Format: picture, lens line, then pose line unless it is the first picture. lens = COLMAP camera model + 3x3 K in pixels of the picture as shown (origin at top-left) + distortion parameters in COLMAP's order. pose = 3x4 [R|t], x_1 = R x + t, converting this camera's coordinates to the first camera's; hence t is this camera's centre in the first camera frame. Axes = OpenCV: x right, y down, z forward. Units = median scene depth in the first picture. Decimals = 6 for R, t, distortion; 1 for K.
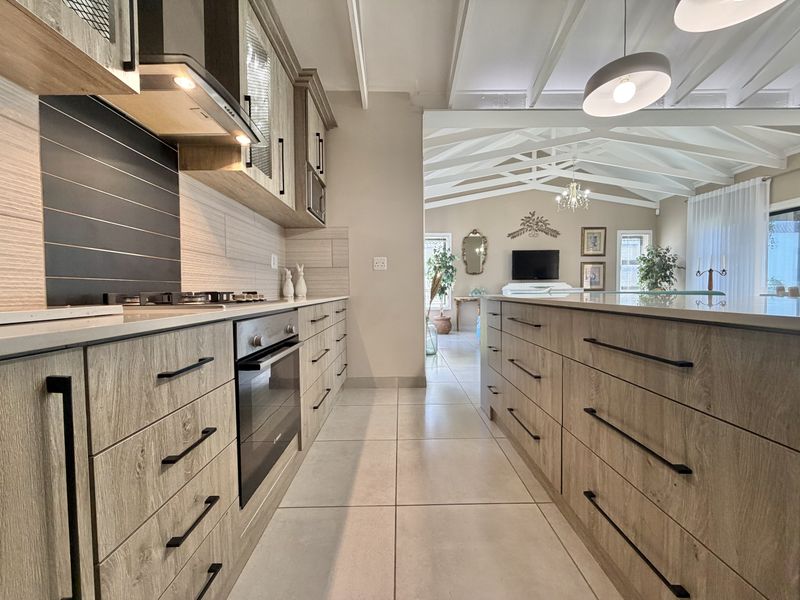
lens RADIAL K [[317.4, 0, 398.8], [0, 317.4, 300.2], [0, 0, 1]] dist [-0.003437, 0.000701]
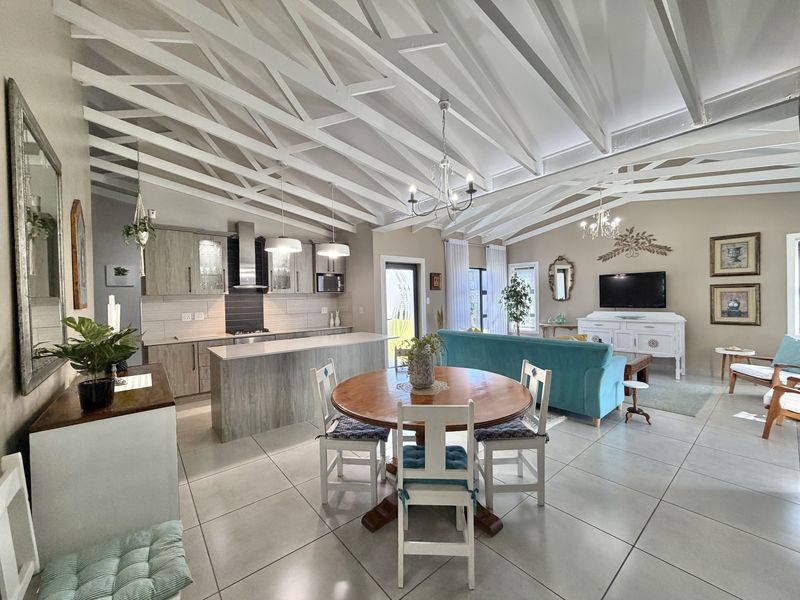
lens RADIAL K [[317.4, 0, 399.6], [0, 317.4, 300.2], [0, 0, 1]] dist [-0.003437, 0.000701]
pose [[0.638660, 0.004462, -0.769477, 1.570477], [-0.009198, 0.999956, -0.001836, -0.176577], [0.769434, 0.008250, 0.638672, -0.053430]]
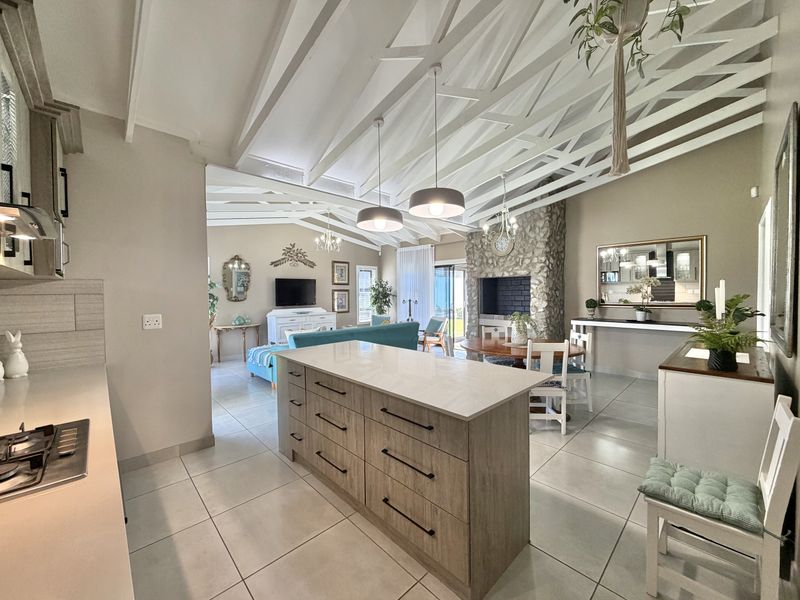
lens RADIAL K [[317.4, 0, 399.0], [0, 317.4, 300.4], [0, 0, 1]] dist [-0.003437, 0.000701]
pose [[0.722980, -0.014938, 0.690708, -0.170503], [0.026323, 0.999636, -0.005935, -0.150974], [-0.690367, 0.022473, 0.723110, -0.102949]]
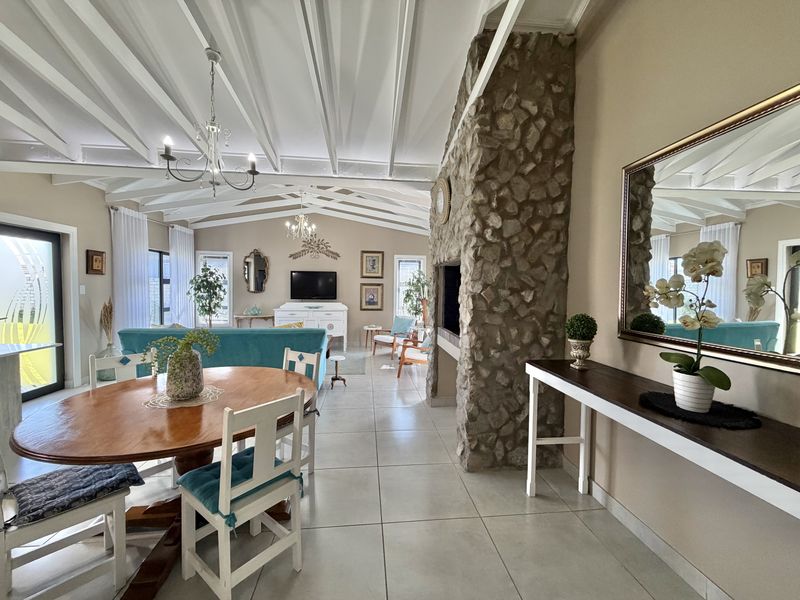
lens RADIAL K [[317.4, 0, 399.3], [0, 317.4, 300.0], [0, 0, 1]] dist [-0.003437, 0.000701]
pose [[0.993691, 0.019487, 0.110446, 1.358380], [-0.020205, 0.999781, 0.005389, -0.167749], [-0.110317, -0.007586, 0.993867, -0.166928]]
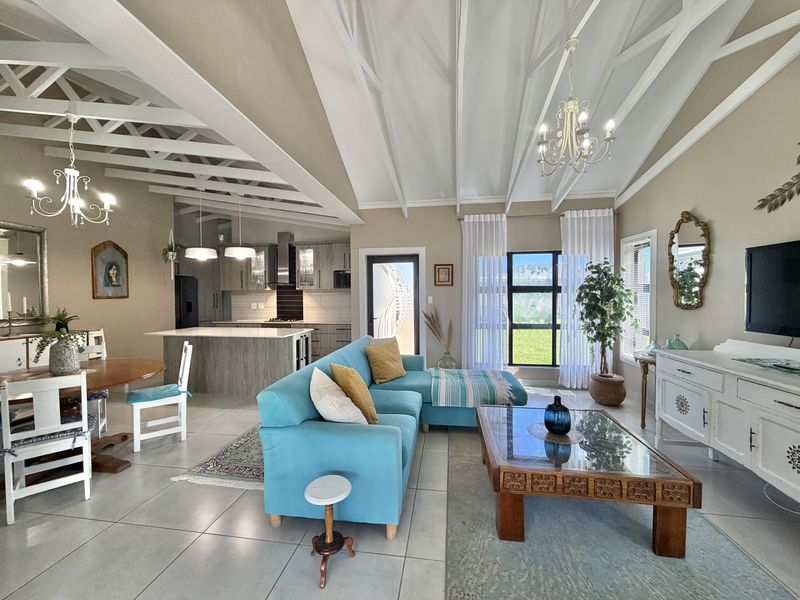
lens RADIAL K [[317.4, 0, 400.3], [0, 317.4, 298.1], [0, 0, 1]] dist [-0.003437, 0.000701]
pose [[-0.146128, 0.023949, -0.988976, 1.743180], [-0.024187, 0.999322, 0.027773, -0.229443], [0.988970, 0.027979, -0.145449, 1.513562]]
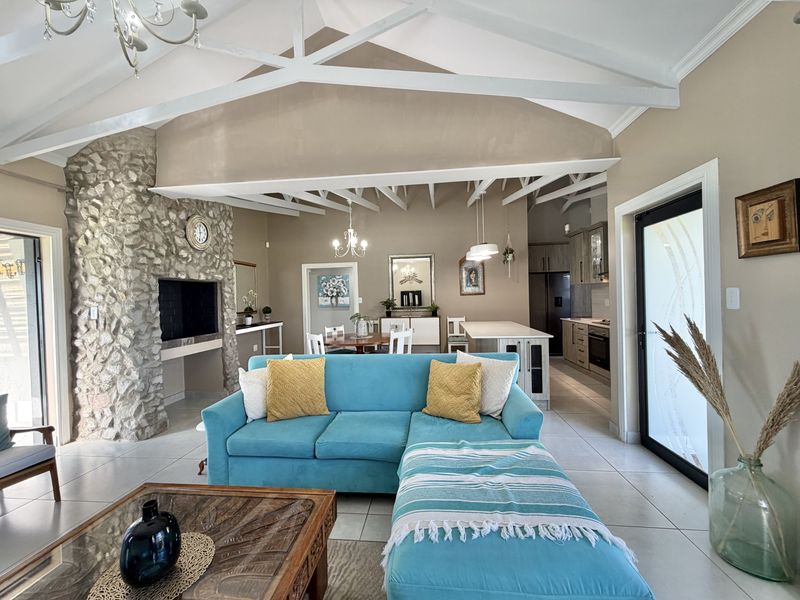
lens RADIAL K [[317.4, 0, 398.9], [0, 317.4, 298.5], [0, 0, 1]] dist [-0.003437, 0.000701]
pose [[-0.994408, 0.039590, 0.097906, 0.660883], [0.043385, 0.998375, 0.036938, -0.224938], [-0.096285, 0.040979, -0.994510, 2.098673]]
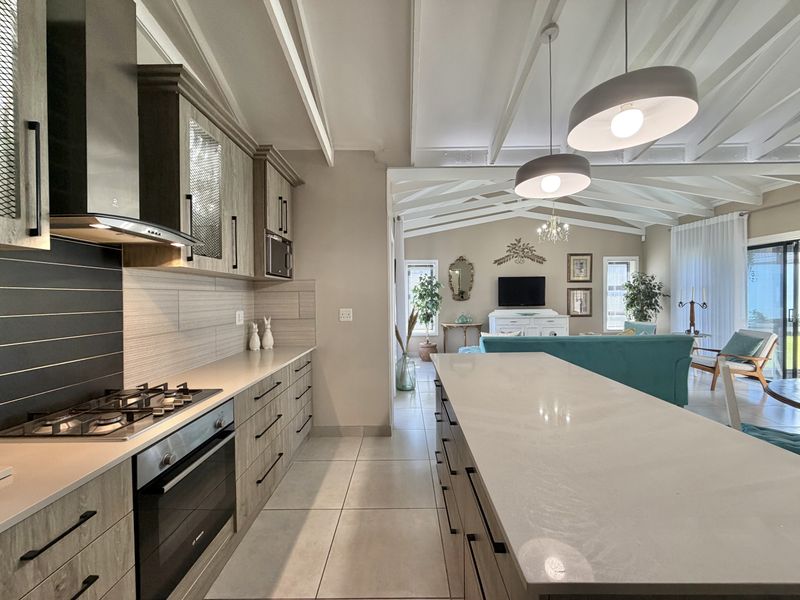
lens RADIAL K [[317.4, 0, 399.0], [0, 317.4, 300.4], [0, 0, 1]] dist [-0.003437, 0.000701]
pose [[0.999902, -0.001384, -0.013919, 0.127273], [0.001086, 0.999771, -0.021372, -0.139790], [0.013945, 0.021355, 0.999675, -0.024429]]
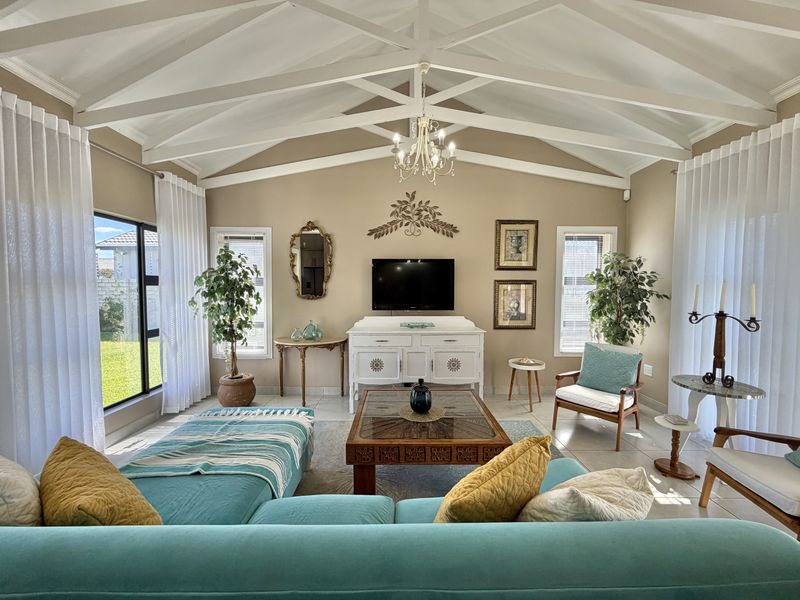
lens RADIAL K [[317.4, 0, 399.9], [0, 317.4, 300.7], [0, 0, 1]] dist [-0.003437, 0.000701]
pose [[0.999922, 0.011829, 0.003901, 0.922485], [-0.011868, 0.999879, 0.010036, -0.198630], [-0.003782, -0.010081, 0.999942, 0.966075]]
